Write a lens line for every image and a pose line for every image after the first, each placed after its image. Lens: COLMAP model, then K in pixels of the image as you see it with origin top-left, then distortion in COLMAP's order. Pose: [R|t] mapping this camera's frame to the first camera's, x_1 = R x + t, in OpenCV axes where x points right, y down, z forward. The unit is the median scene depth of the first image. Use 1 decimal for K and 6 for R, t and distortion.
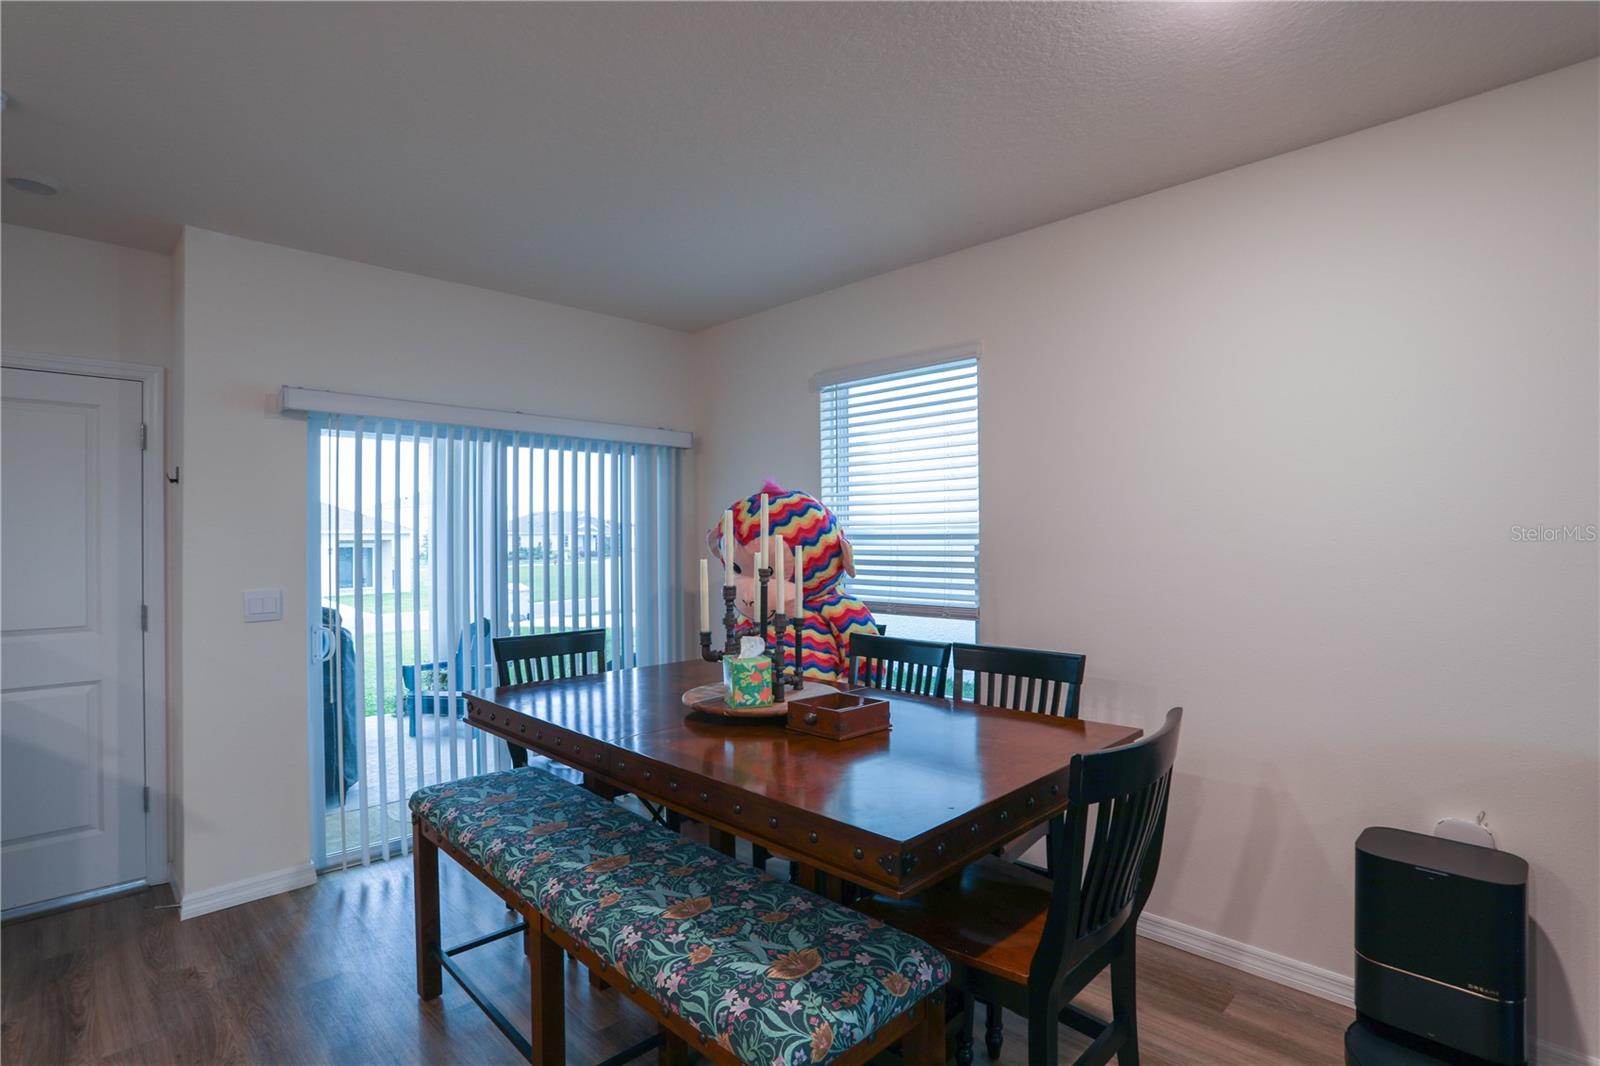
lens RADIAL K [[774.0, 0, 791.1], [0, 774.0, 537.9], [0, 0, 1]] dist [-0.076784, 0.030388]
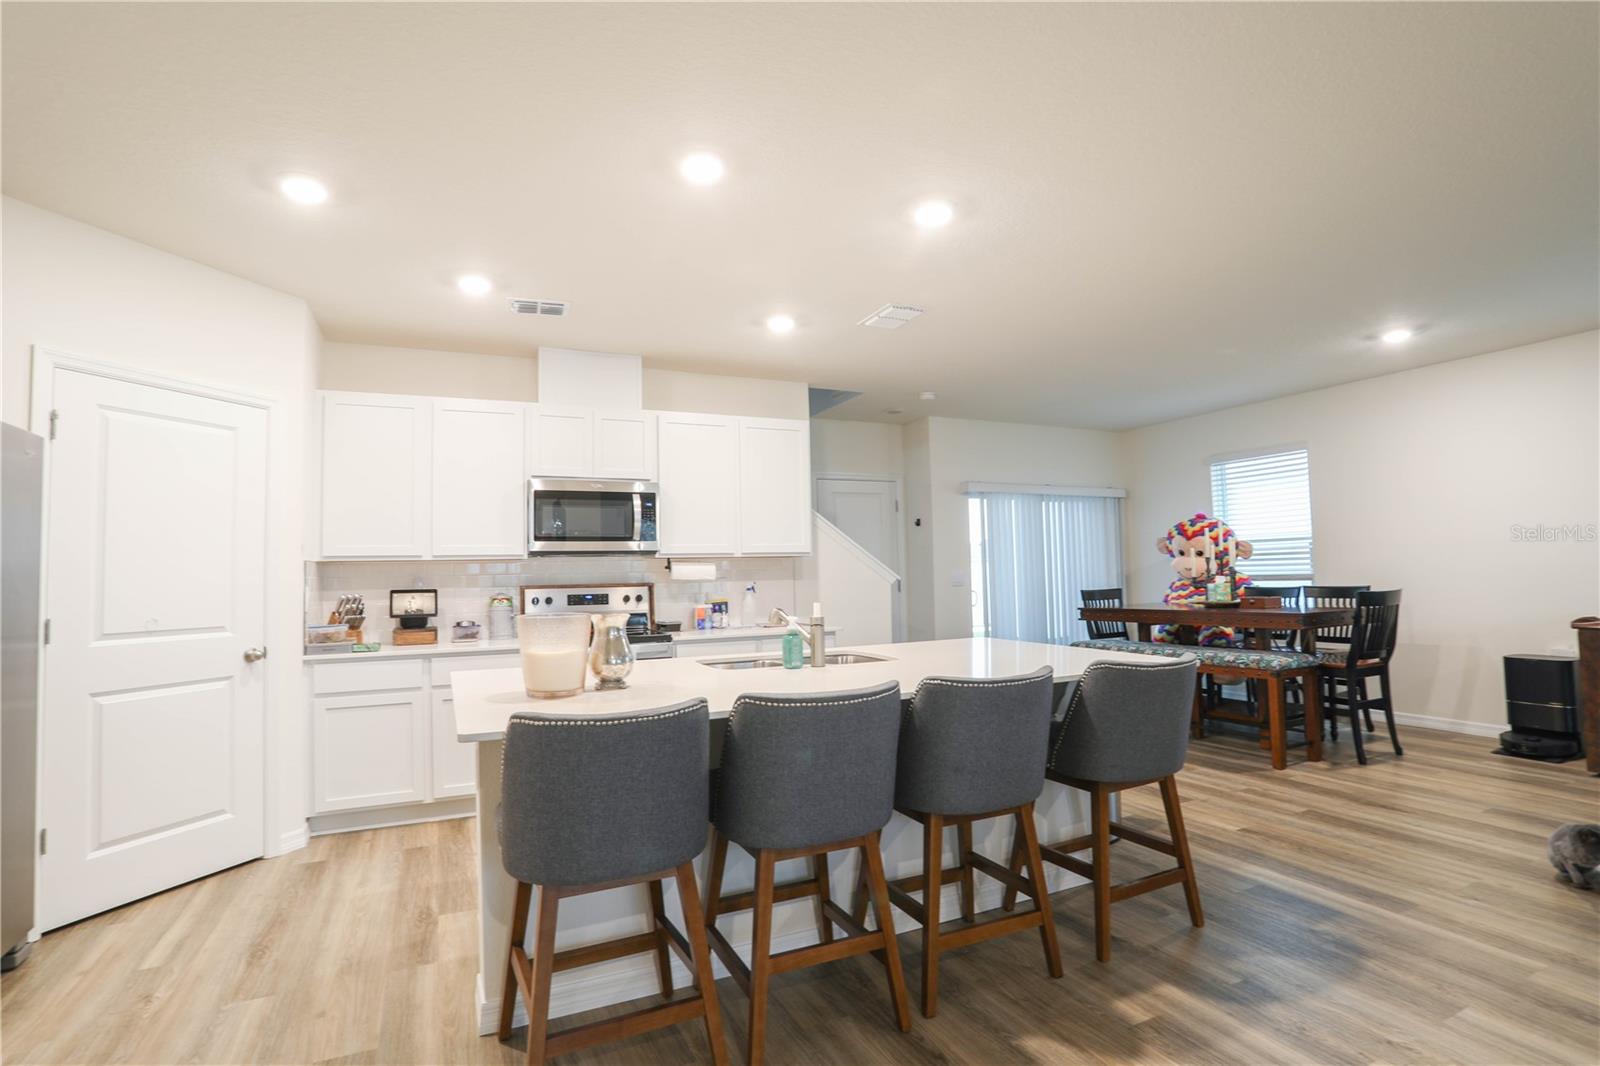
lens RADIAL K [[774.0, 0, 791.1], [0, 774.0, 537.9], [0, 0, 1]] dist [-0.076784, 0.030388]
pose [[0.941732, -0.031462, -0.334888, -0.370472], [0.015030, 0.998557, -0.051549, 0.077101], [0.336027, 0.043512, 0.940847, -1.268972]]
